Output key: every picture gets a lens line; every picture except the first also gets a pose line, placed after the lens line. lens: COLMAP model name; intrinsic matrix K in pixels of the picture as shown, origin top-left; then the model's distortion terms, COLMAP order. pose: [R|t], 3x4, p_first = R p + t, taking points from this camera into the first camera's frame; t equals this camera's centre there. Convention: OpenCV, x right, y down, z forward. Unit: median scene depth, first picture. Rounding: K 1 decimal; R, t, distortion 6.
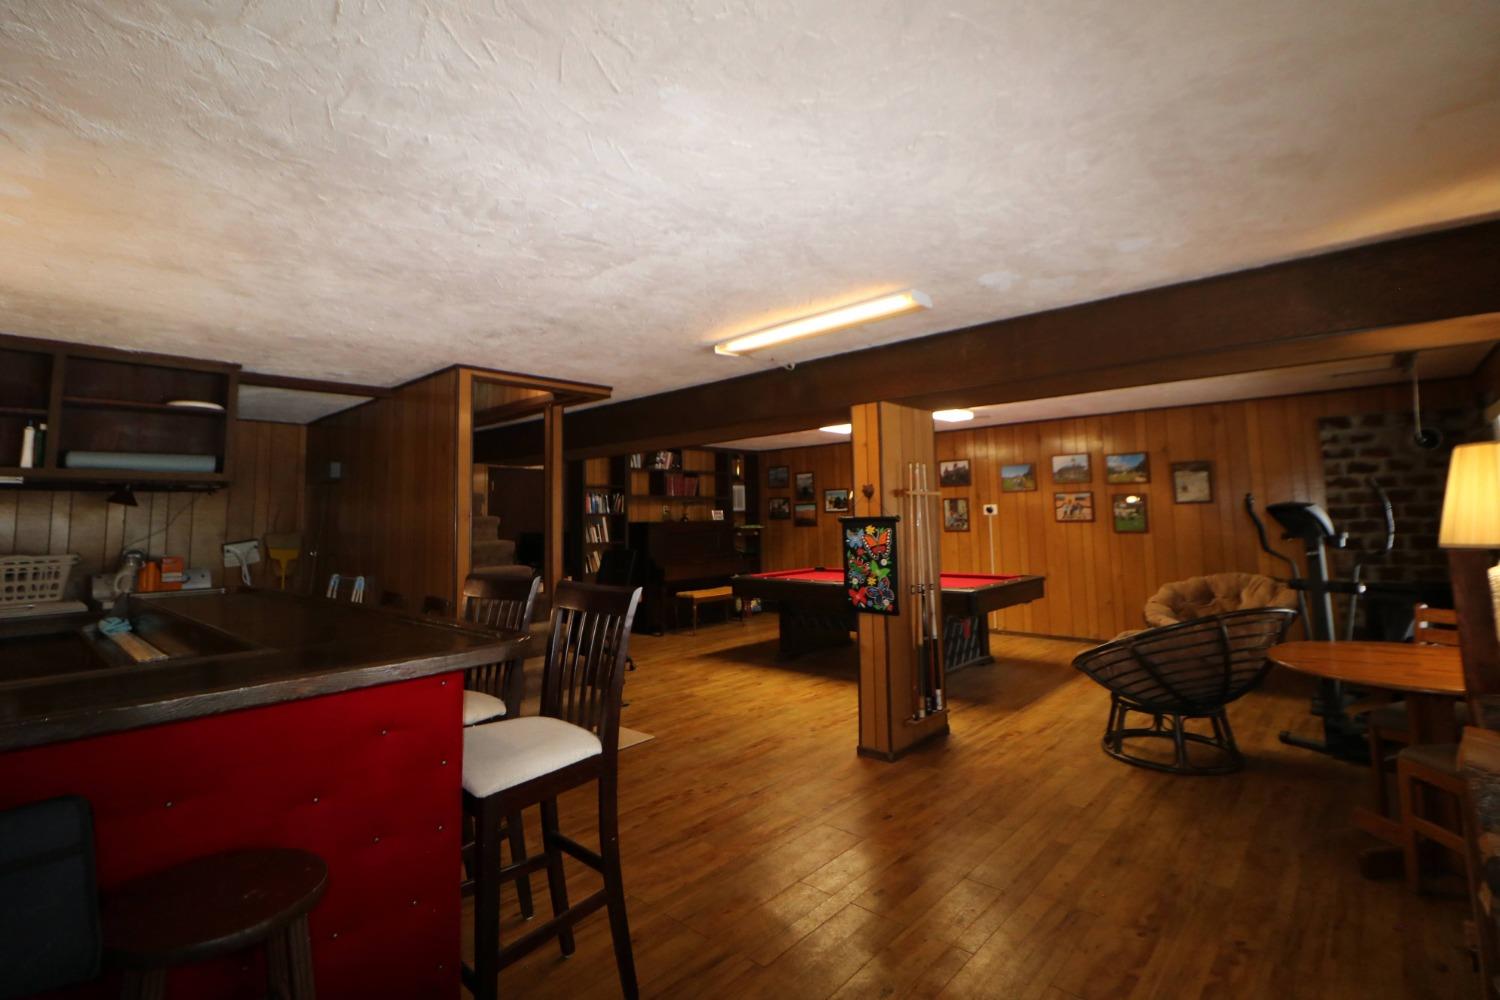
lens RADIAL K [[688.9, 0, 761.6], [0, 688.9, 450.2], [0, 0, 1]] dist [-0.012225, -0.006479]
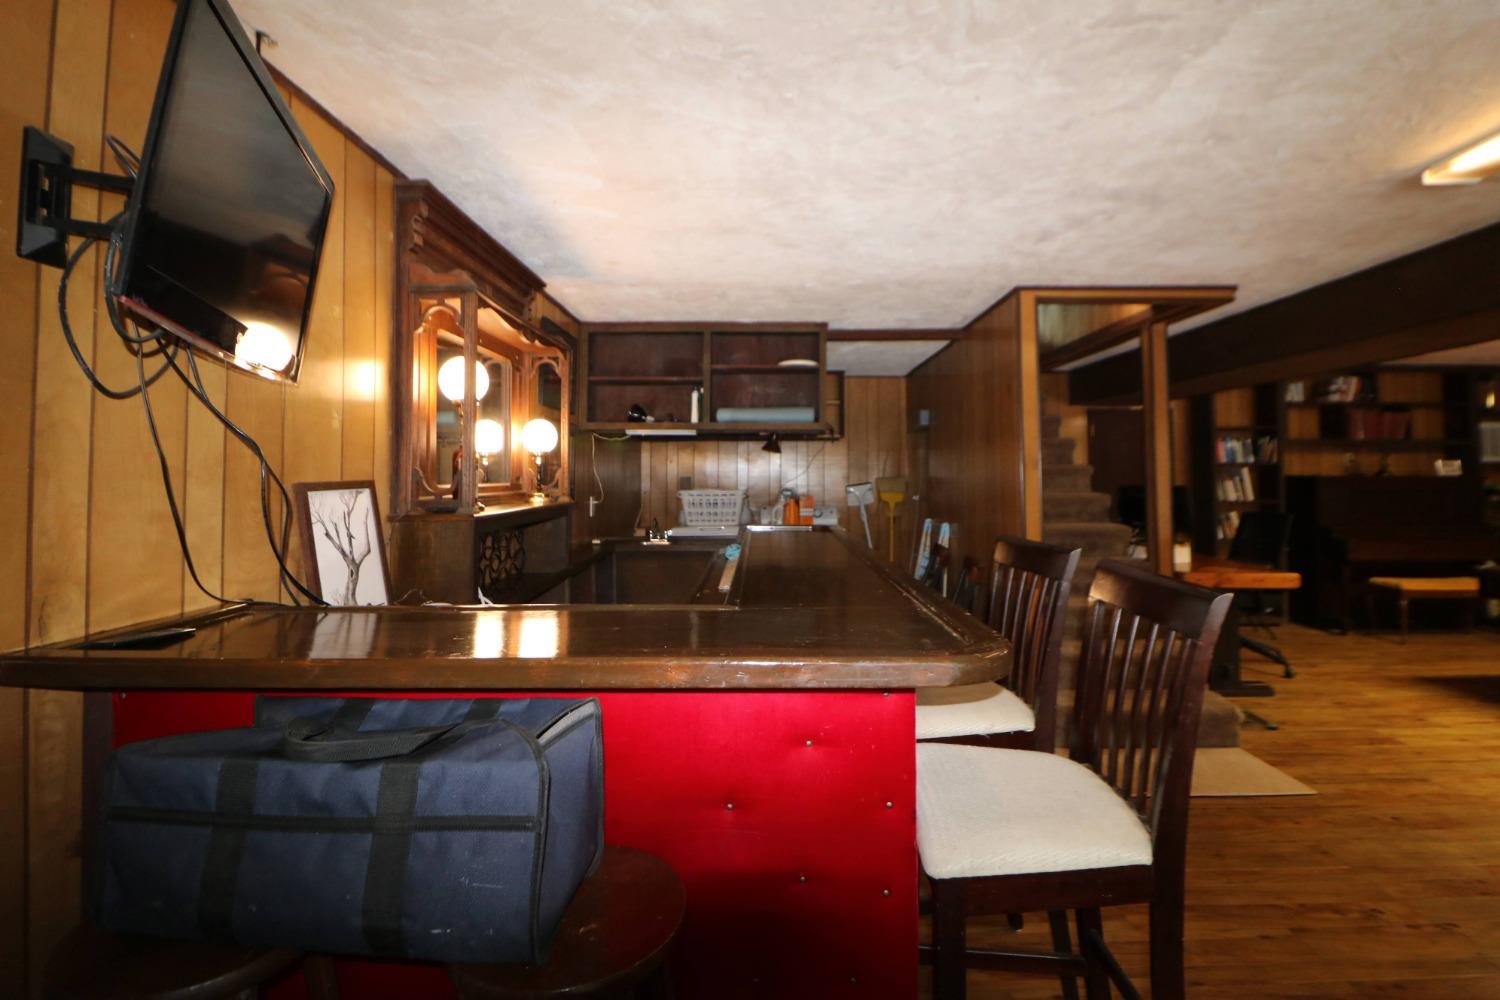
lens RADIAL K [[688.9, 0, 754.9], [0, 688.9, 444.8], [0, 0, 1]] dist [-0.012225, -0.006479]
pose [[0.647189, -0.008323, -0.762284, -0.002454], [0.058530, 0.997531, 0.038801, 0.014894], [0.760079, -0.069728, 0.646079, 0.141014]]
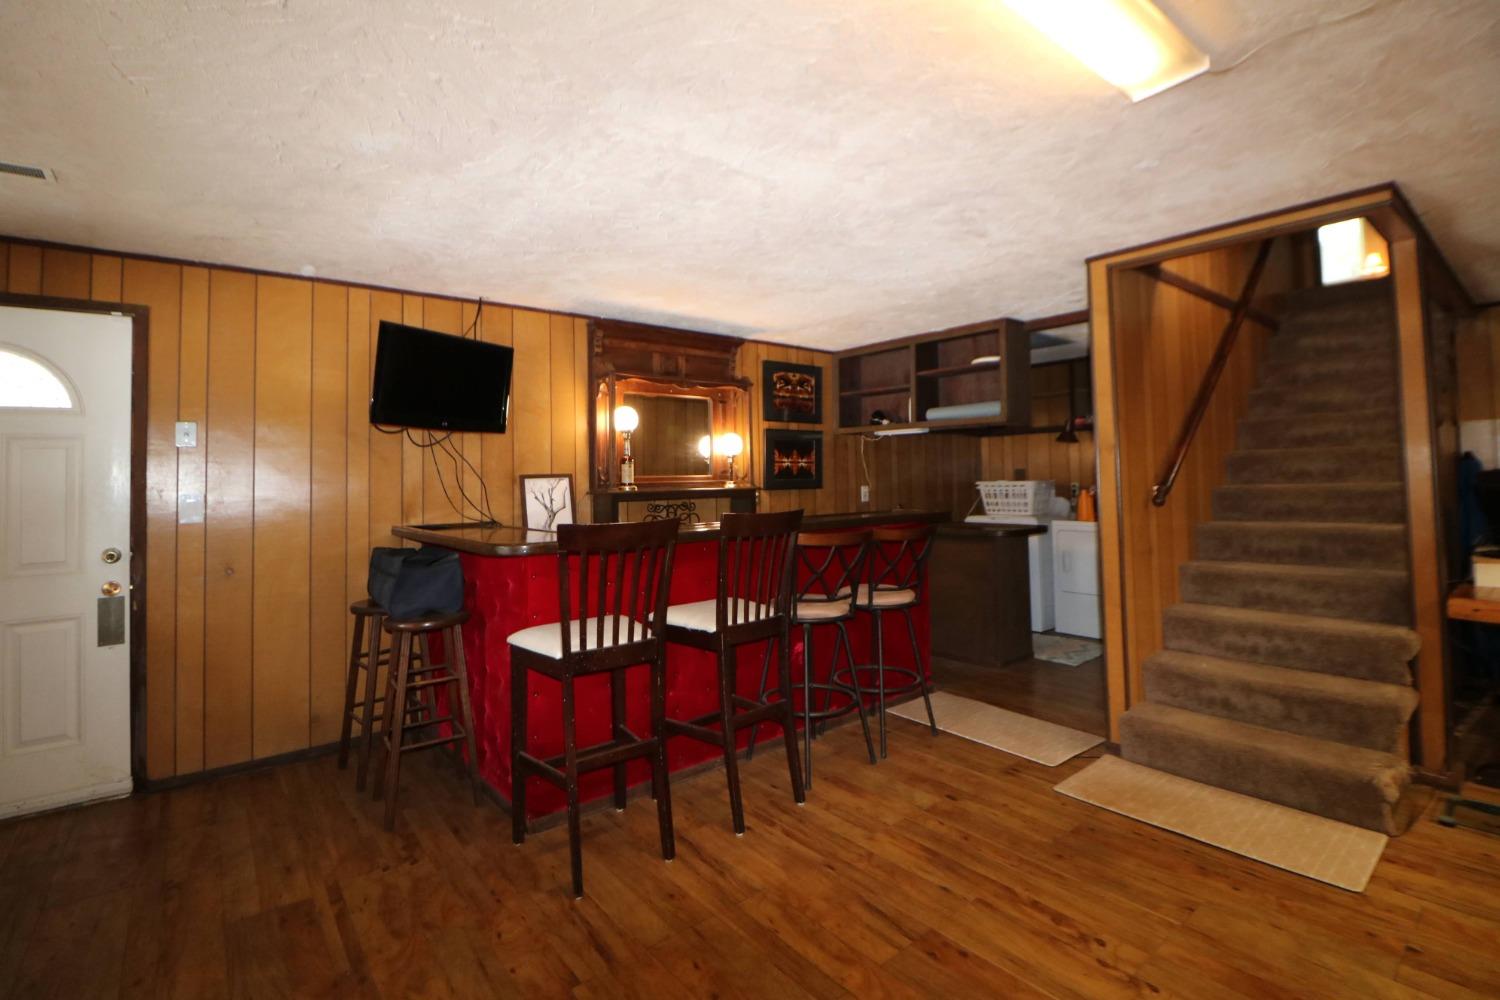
lens RADIAL K [[688.9, 0, 751.9], [0, 688.9, 448.5], [0, 0, 1]] dist [-0.012225, -0.006479]
pose [[-0.165564, -0.013305, -0.986109, 0.313478], [0.115565, 0.992758, -0.032797, 0.057636], [0.979405, -0.119390, -0.162827, 0.558492]]
